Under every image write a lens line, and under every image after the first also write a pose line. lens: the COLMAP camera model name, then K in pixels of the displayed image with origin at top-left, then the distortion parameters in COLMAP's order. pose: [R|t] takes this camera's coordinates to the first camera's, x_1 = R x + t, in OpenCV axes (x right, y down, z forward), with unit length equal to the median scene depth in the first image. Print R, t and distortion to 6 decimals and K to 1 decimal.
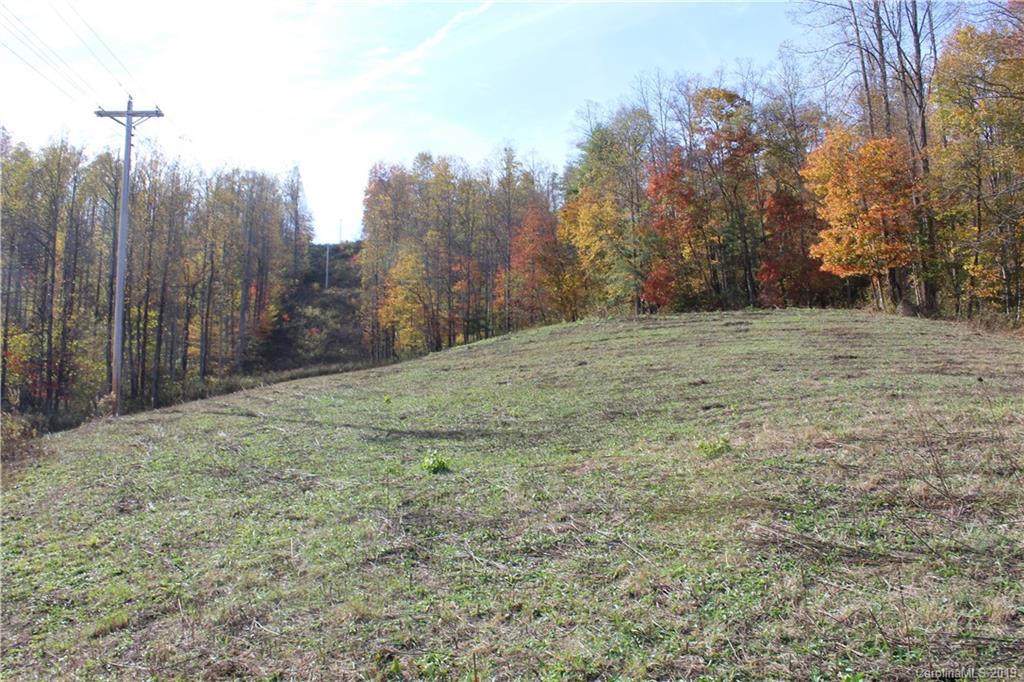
lens RADIAL K [[848.7, 0, 507.2], [0, 848.7, 337.4], [0, 0, 1]] dist [-0.166188, 0.142185]
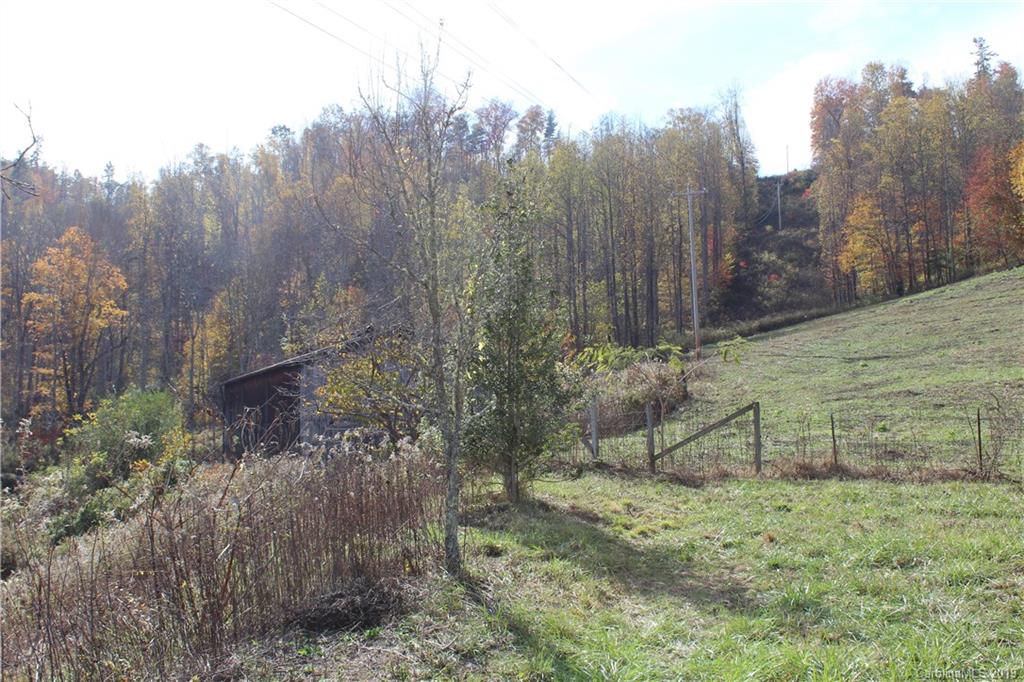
lens RADIAL K [[1020.4, 0, 509.1], [0, 1020.4, 328.7], [0, 0, 1]] dist [-0.072495, 0.000000]
pose [[0.890744, -0.052154, -0.451504, 0.061330], [0.078294, 0.996152, 0.039395, -0.033340], [0.447711, -0.070441, 0.891399, -0.408113]]
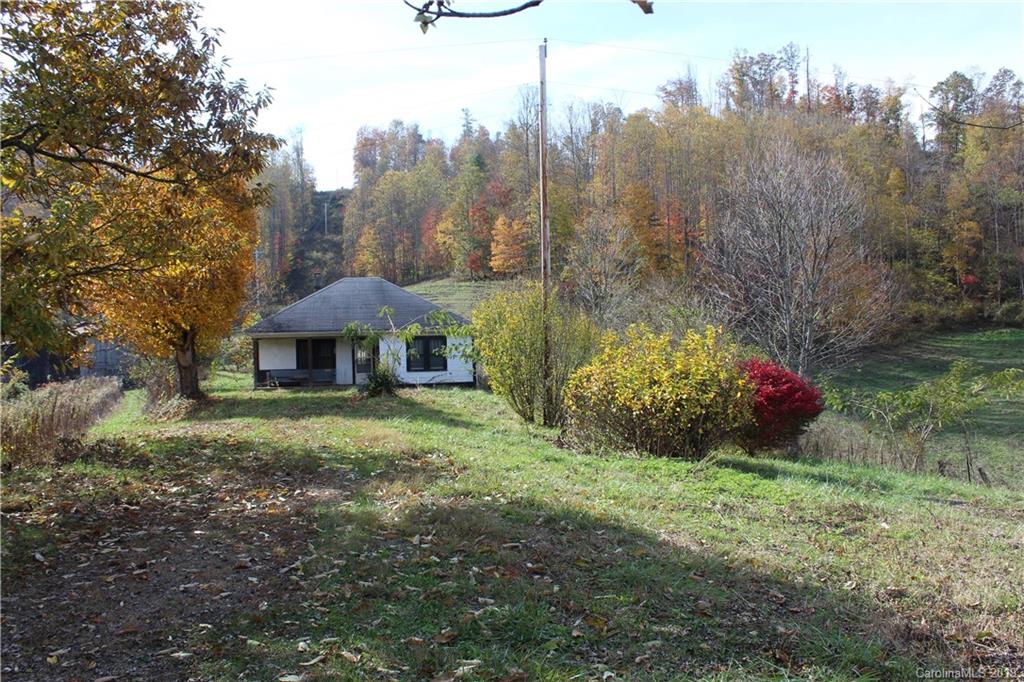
lens RADIAL K [[848.7, 0, 510.4], [0, 848.7, 348.0], [0, 0, 1]] dist [-0.166188, 0.142185]
pose [[0.999451, -0.029524, -0.015018, 0.248462], [0.031251, 0.990753, 0.132033, -0.104634], [0.010981, -0.132430, 0.991132, -0.946418]]
